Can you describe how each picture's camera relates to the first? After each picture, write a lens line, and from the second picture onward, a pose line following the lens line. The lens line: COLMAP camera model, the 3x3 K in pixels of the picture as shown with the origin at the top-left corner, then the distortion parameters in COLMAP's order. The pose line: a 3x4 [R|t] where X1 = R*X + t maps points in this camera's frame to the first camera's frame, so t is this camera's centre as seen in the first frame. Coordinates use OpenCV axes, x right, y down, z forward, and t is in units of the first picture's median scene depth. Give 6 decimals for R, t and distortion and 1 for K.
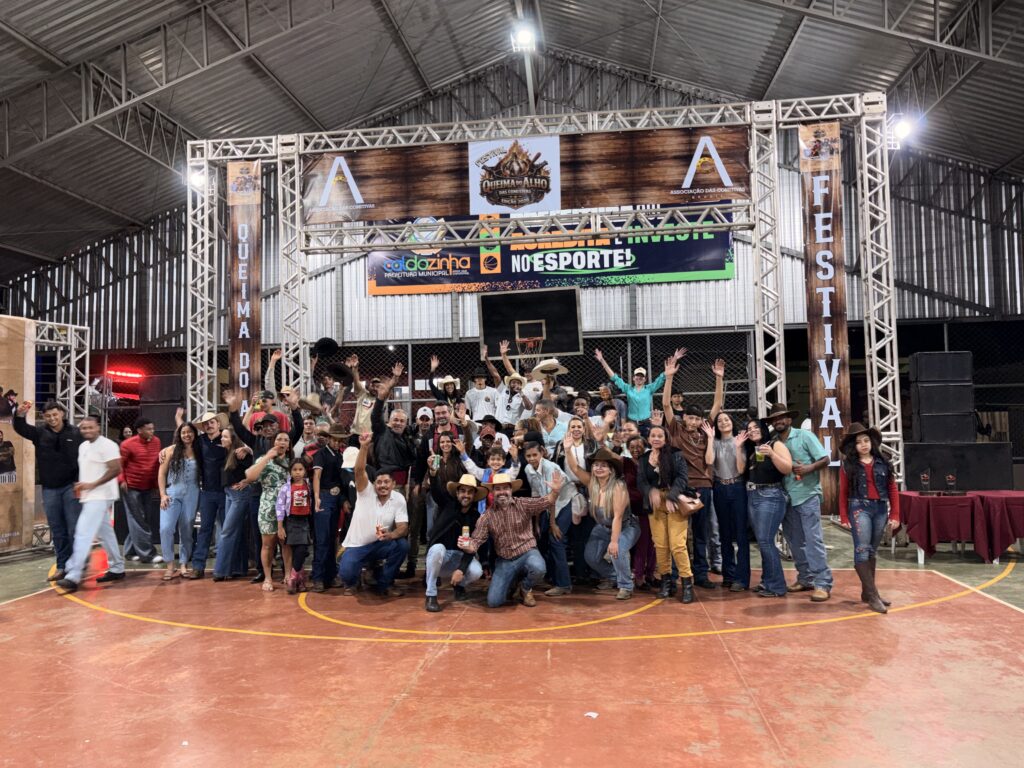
lens RADIAL K [[760.5, 0, 512.0], [0, 760.5, 384.0], [0, 0, 1]] dist [0.024304, -0.006473]
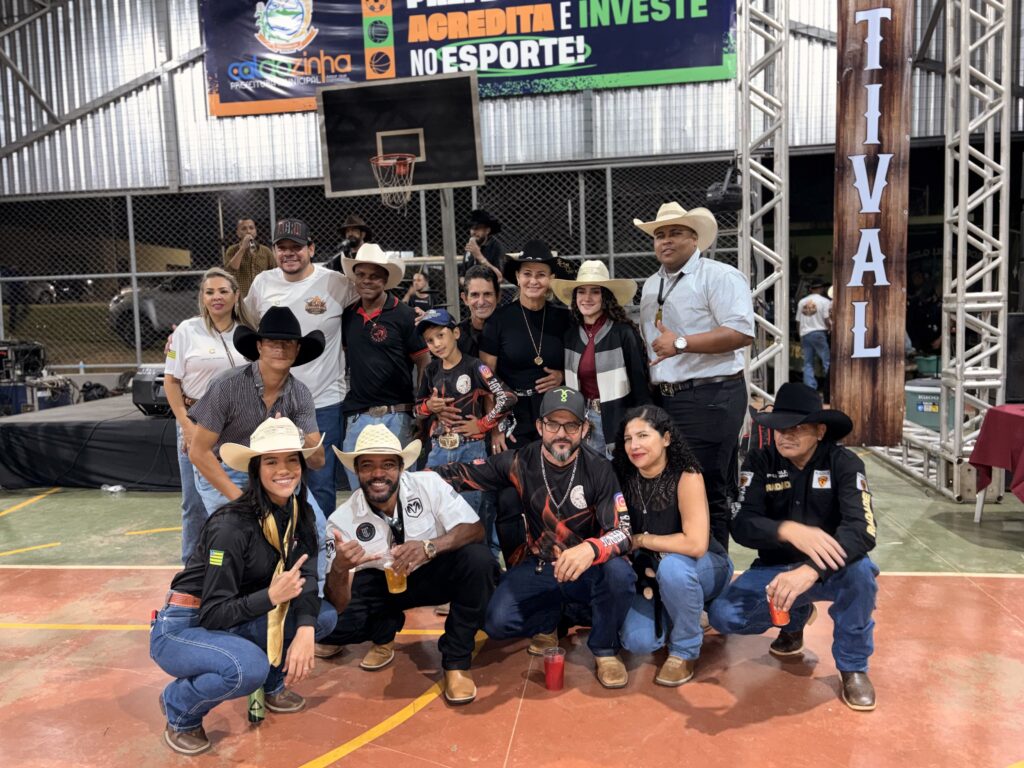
lens RADIAL K [[833.0, 0, 512.0], [0, 833.0, 384.0], [0, 0, 1]] dist [-0.000341, 0.007904]
pose [[0.999918, -0.009999, -0.007948, 0.149181], [0.011011, 0.990145, 0.139612, 0.036010], [0.006474, -0.139688, 0.990174, 0.362303]]
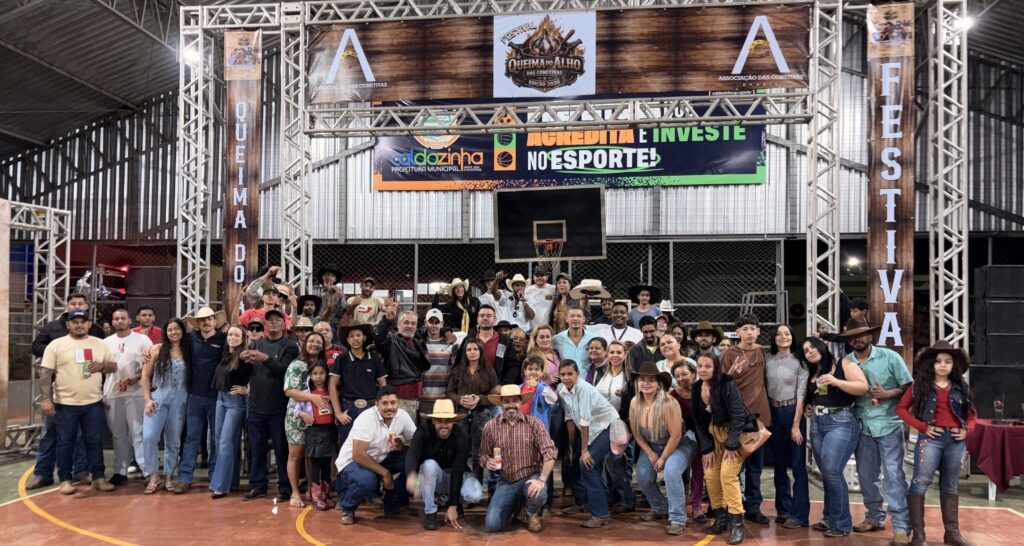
lens RADIAL K [[765.6, 0, 510.3], [0, 765.6, 320.6], [0, 0, 1]] dist [0.019598, -0.004674]
pose [[0.999558, 0.029727, 0.000215, -0.026079], [-0.029714, 0.998842, 0.037837, 0.005572], [0.000910, -0.037826, 0.999284, 0.080960]]
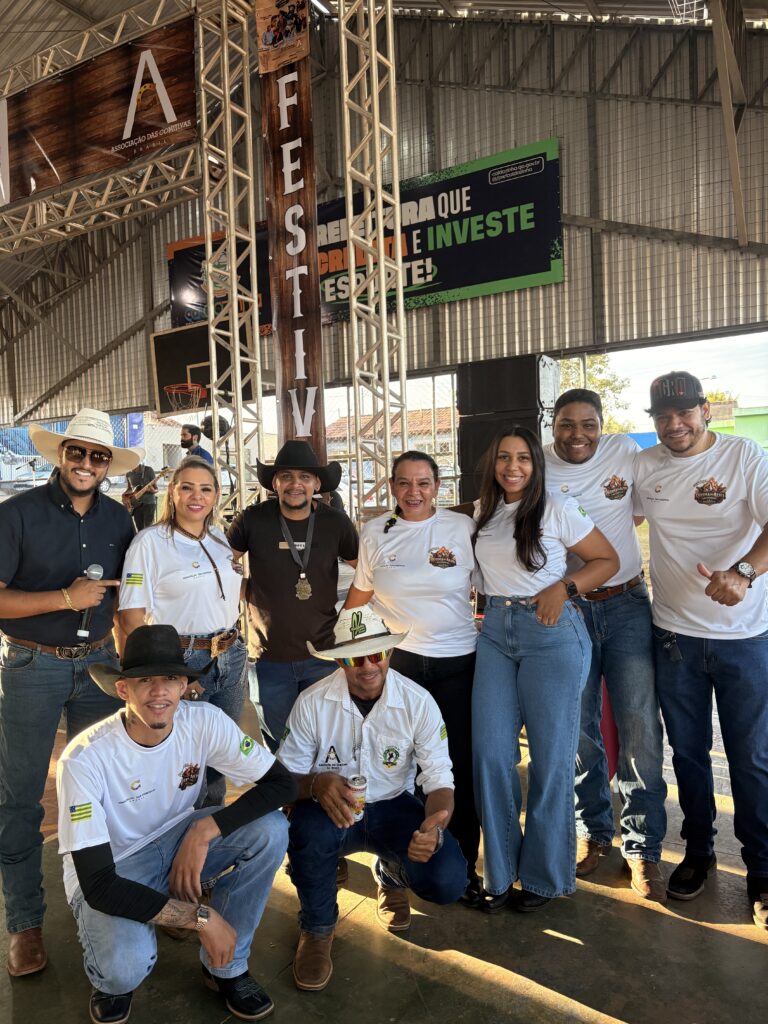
lens RADIAL K [[798.6, 0, 419.3], [0, 798.6, 511.0], [0, 0, 1]] dist [0.026277, -0.001823]
pose [[0.943251, -0.023016, -0.331283, 0.624230], [0.049239, 0.996262, 0.070980, 0.021206], [0.328411, -0.083264, 0.940858, 0.372937]]
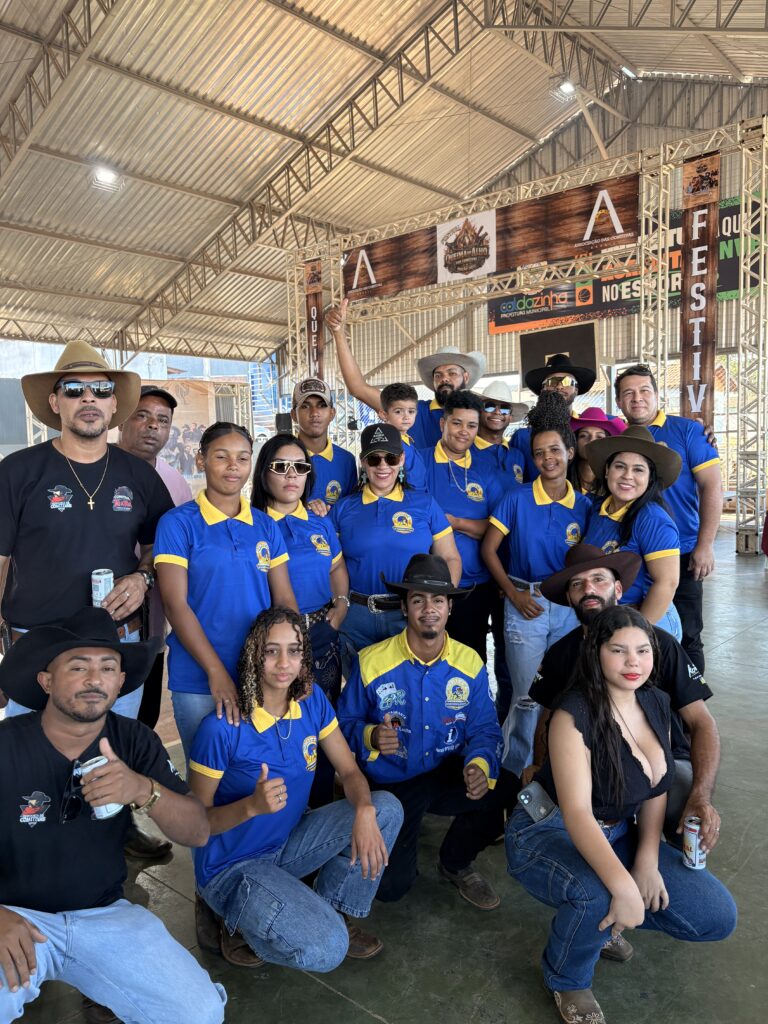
lens RADIAL K [[760.5, 0, 384.0], [0, 760.5, 512.0], [0, 0, 1]] dist [0.024304, -0.006473]
pose [[0.826377, 0.047688, -0.561095, 0.589164], [0.033443, 0.990493, 0.133437, -0.011284], [0.562124, -0.129034, 0.816925, -0.160565]]
